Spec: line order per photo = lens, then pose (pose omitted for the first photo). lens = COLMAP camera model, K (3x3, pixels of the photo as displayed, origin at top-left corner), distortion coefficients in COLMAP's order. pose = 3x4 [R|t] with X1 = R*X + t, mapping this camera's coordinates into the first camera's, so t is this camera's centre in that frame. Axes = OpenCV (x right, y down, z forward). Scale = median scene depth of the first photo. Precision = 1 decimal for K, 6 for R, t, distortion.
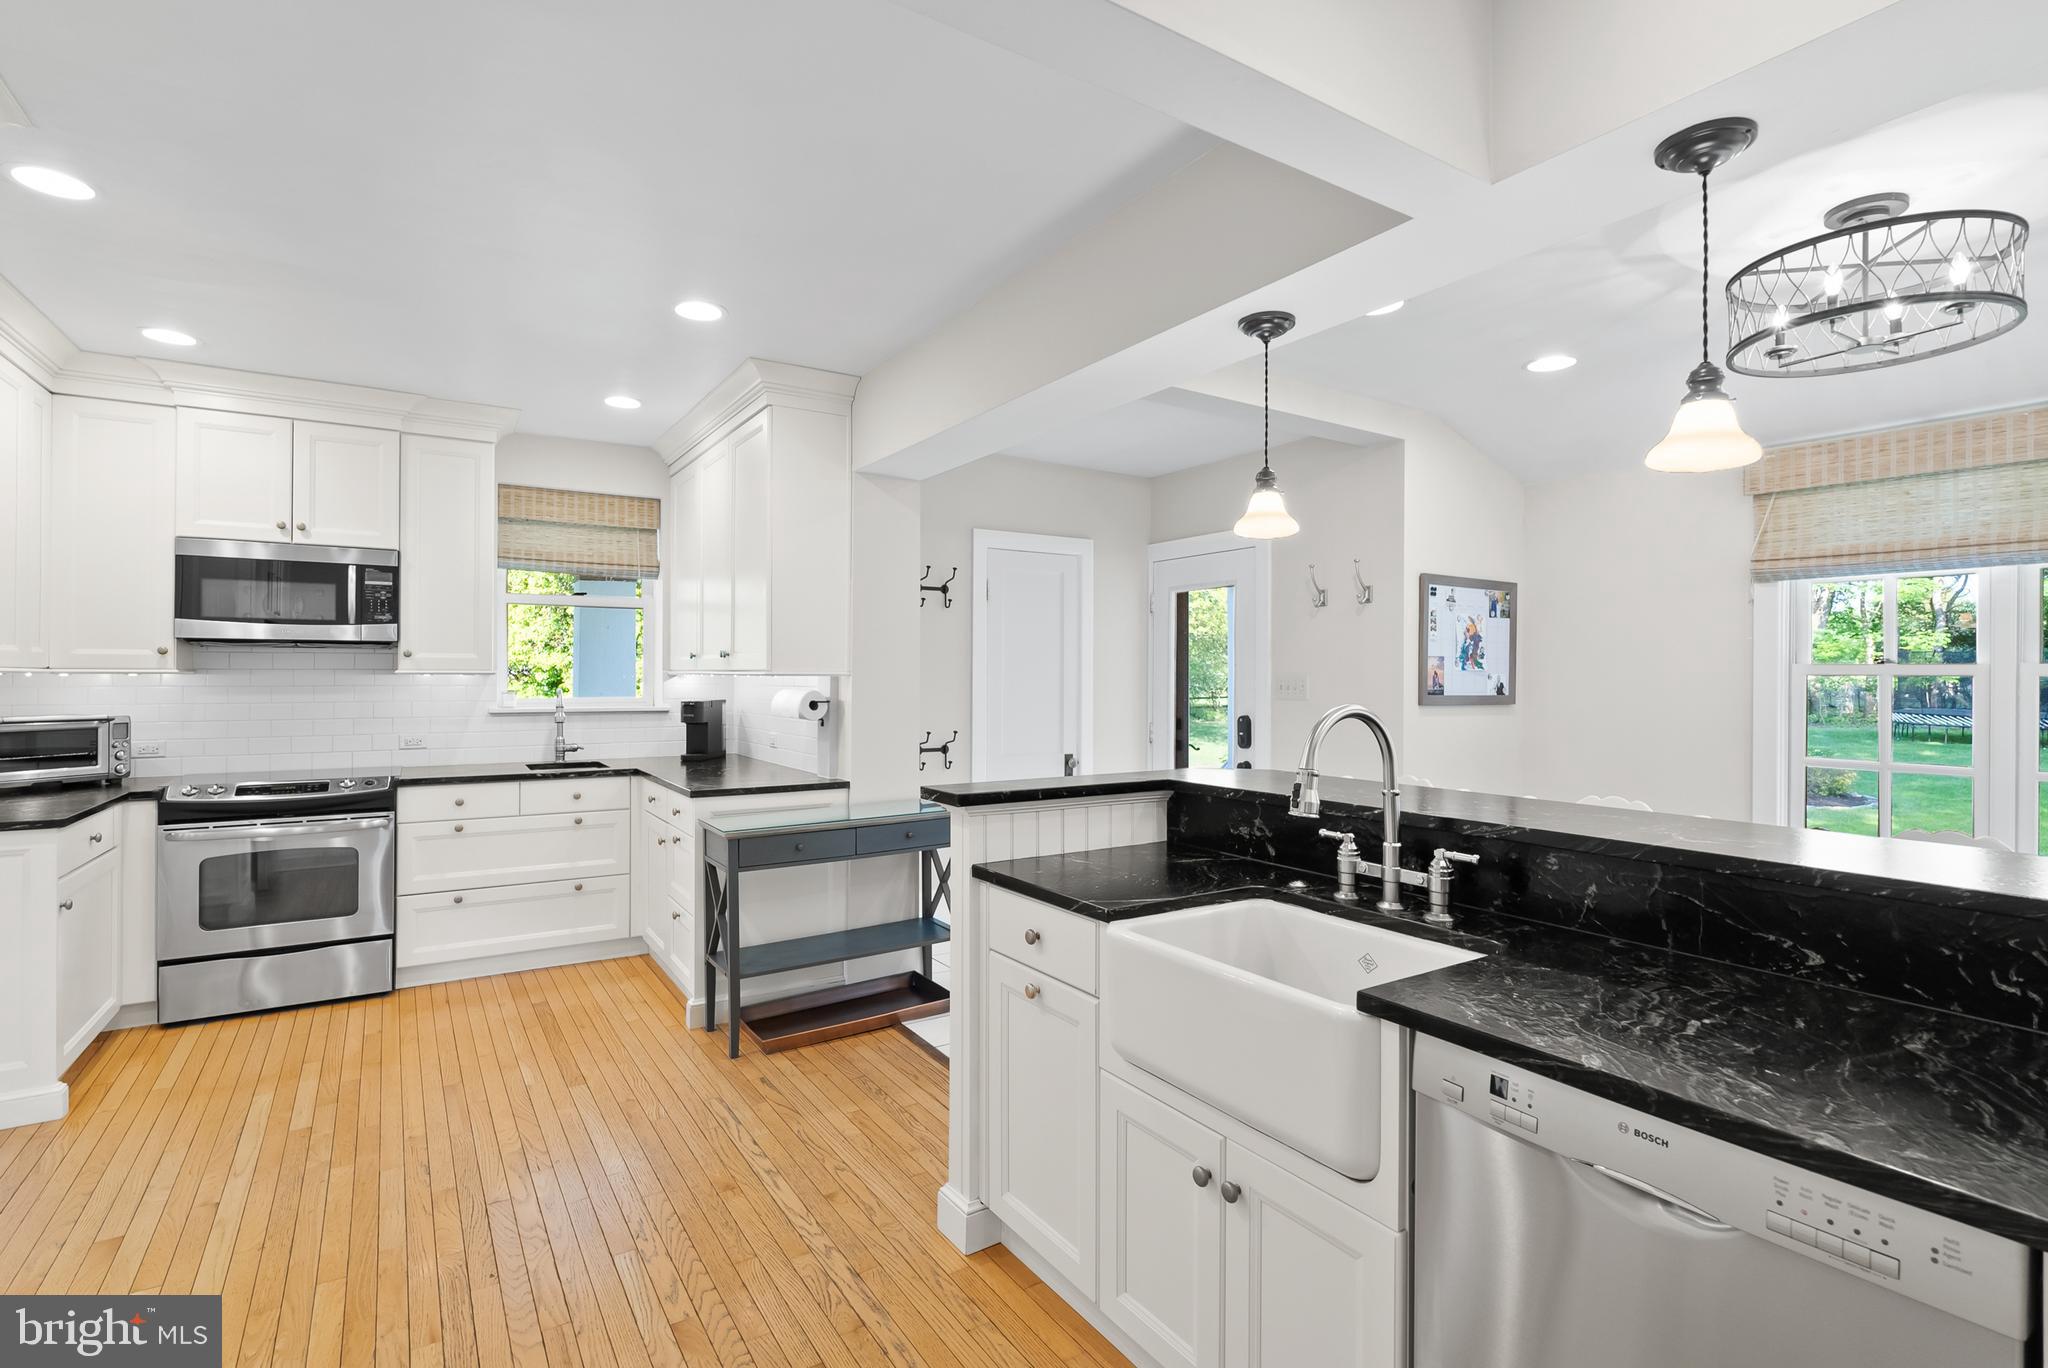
lens RADIAL K [[959.4, 0, 1024.1], [0, 959.4, 670.3], [0, 0, 1]] dist [-0.014220, 0.001802]
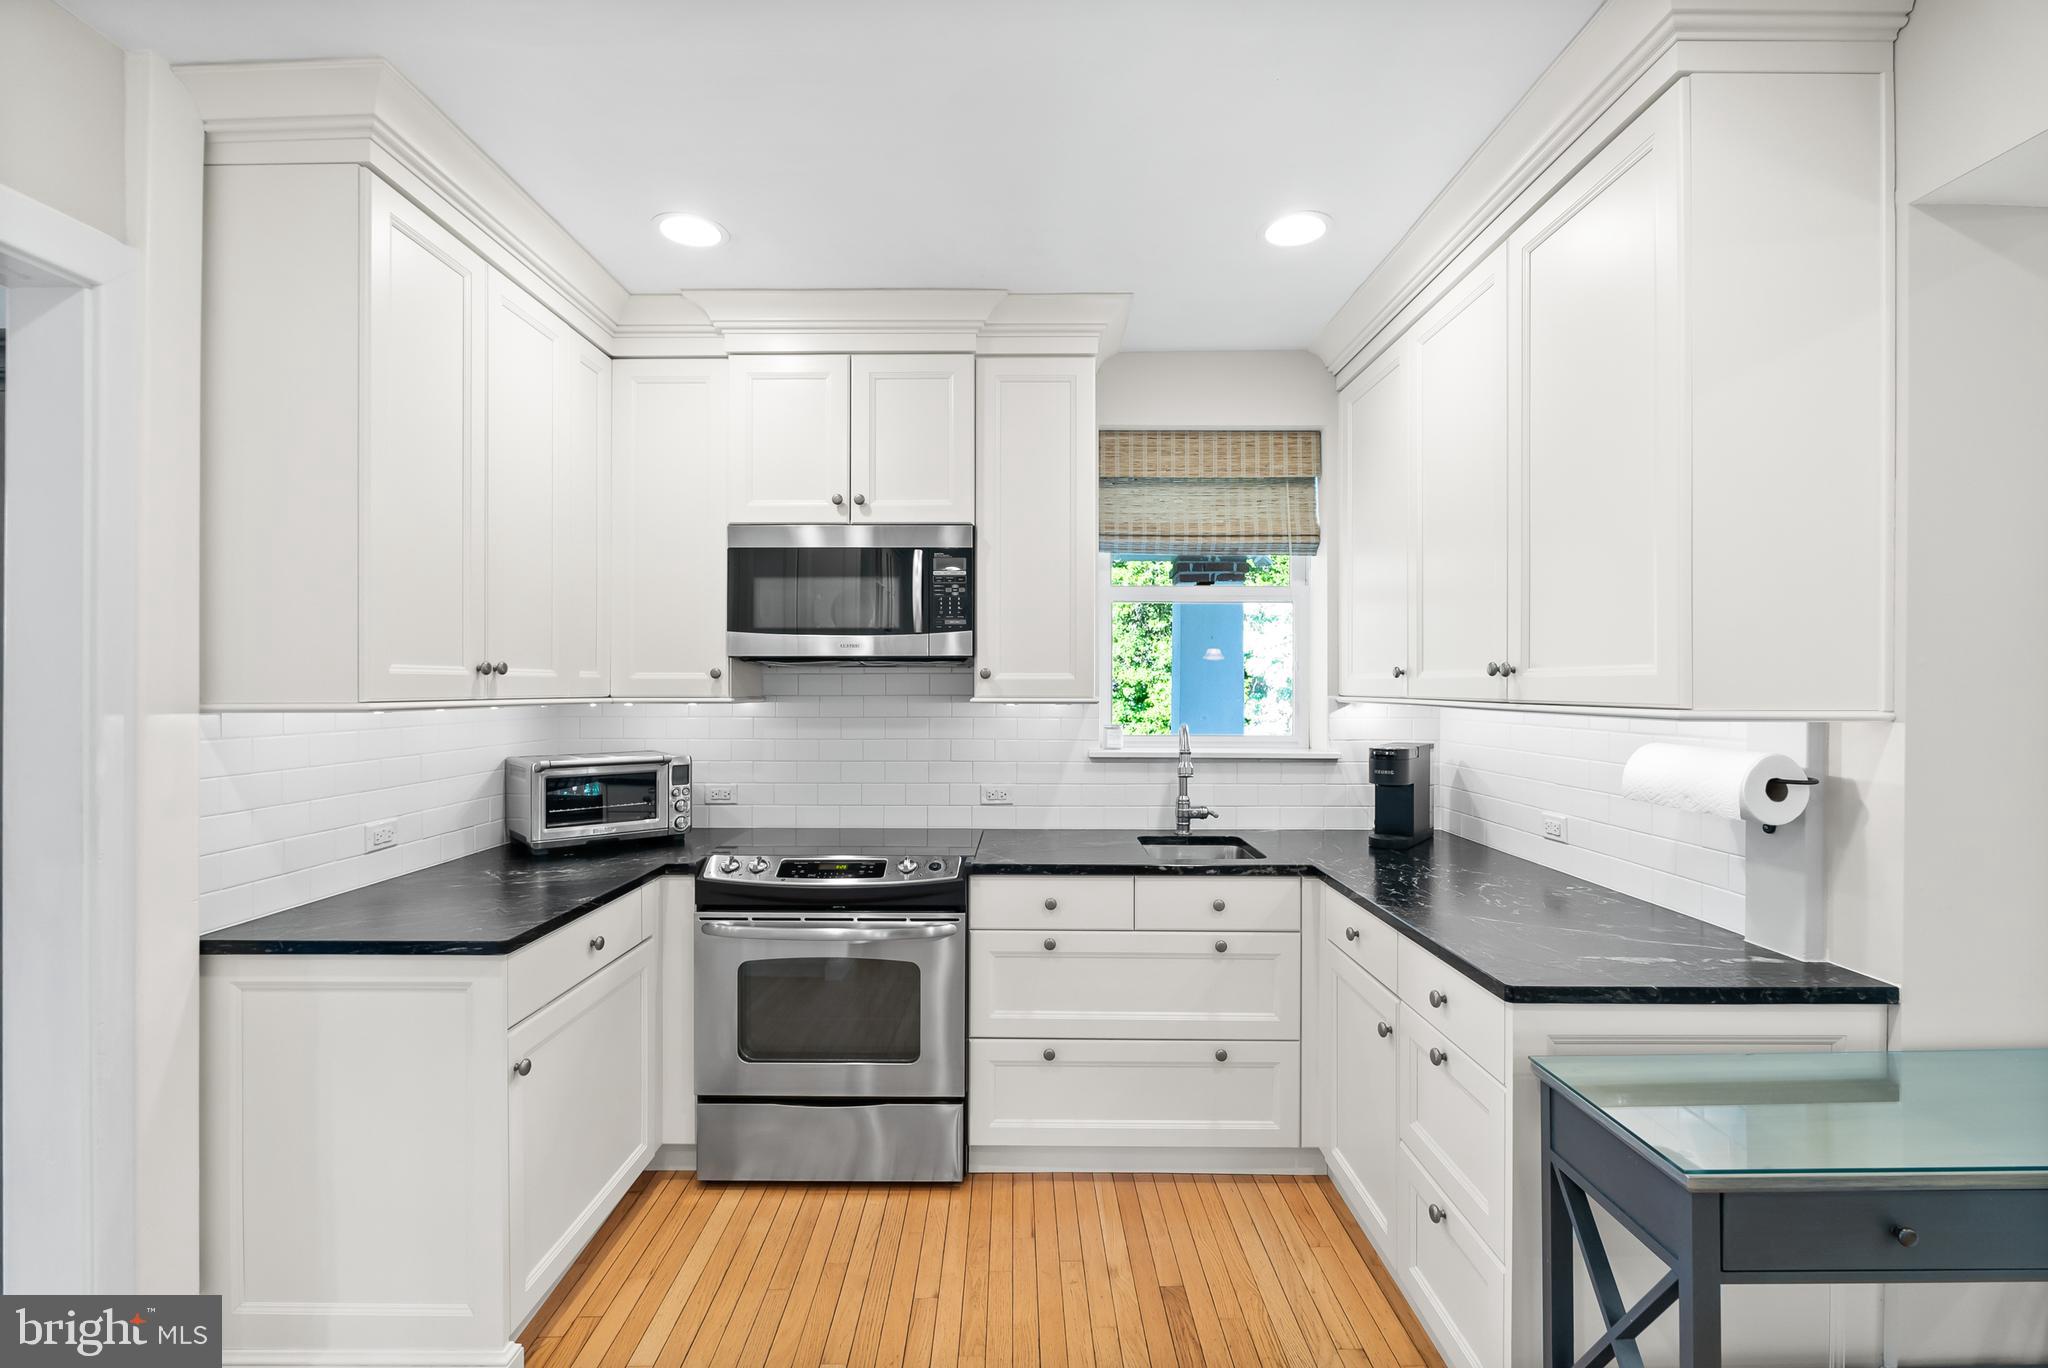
lens RADIAL K [[915.8, 0, 1027.1], [0, 915.8, 688.1], [0, 0, 1]] dist [-0.007156, 0.000575]
pose [[0.841802, -0.000305, -0.539787, -0.278901], [0.003989, 0.999976, 0.005657, -0.011478], [0.539772, -0.006915, 0.841783, 0.484794]]
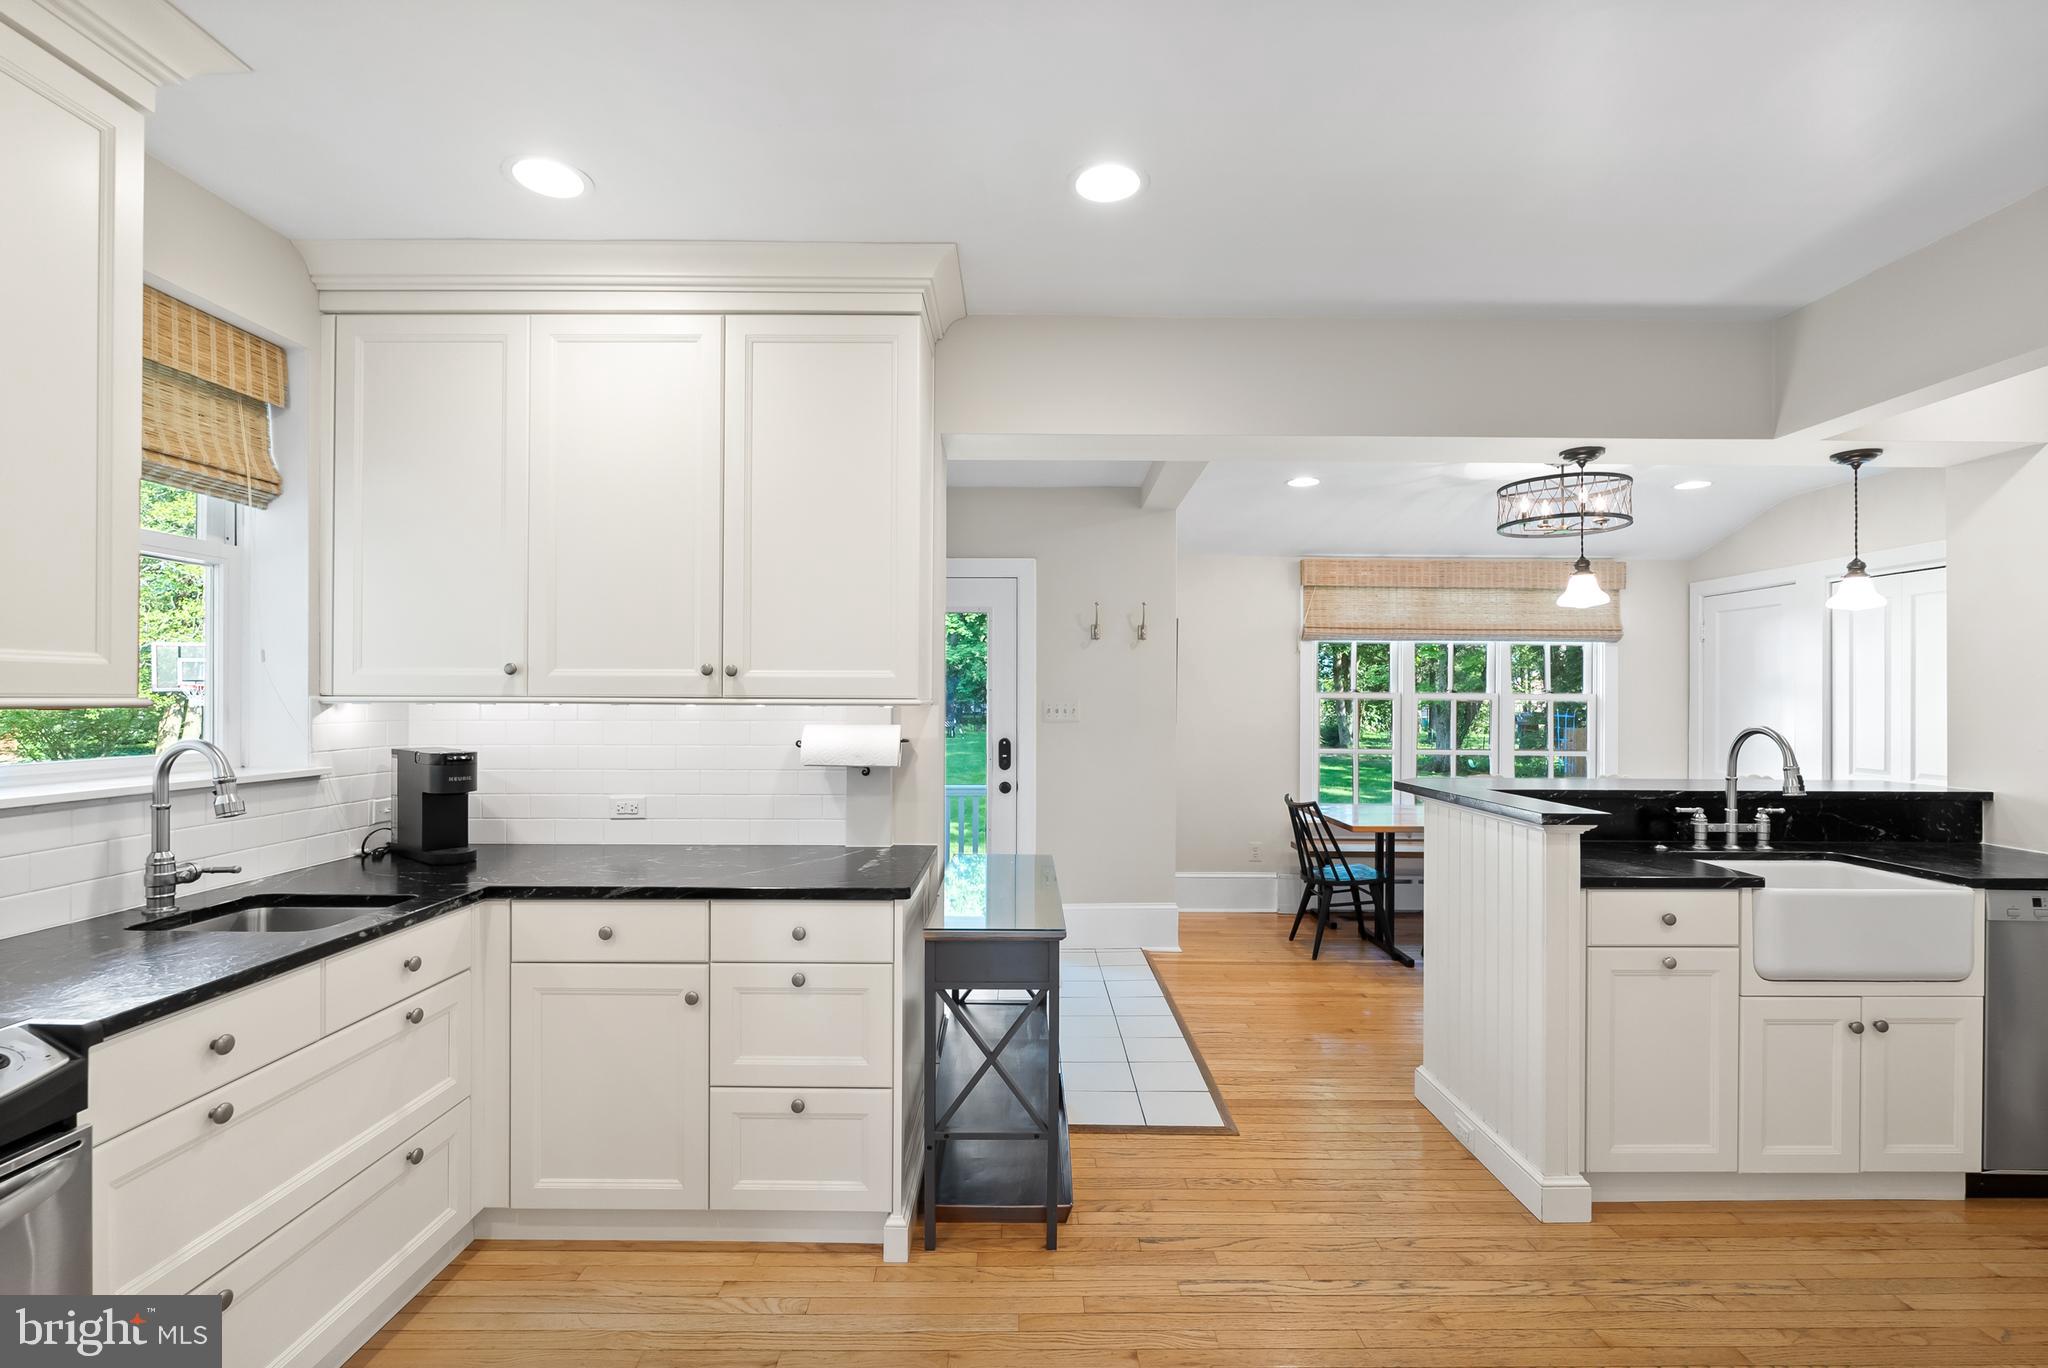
lens RADIAL K [[915.8, 0, 1031.2], [0, 915.8, 695.9], [0, 0, 1]] dist [-0.007156, 0.000575]
pose [[0.541595, -0.000695, 0.840639, -0.741716], [-0.007716, 0.999953, 0.005798, -0.006280], [-0.840604, -0.009627, 0.541565, 0.547106]]
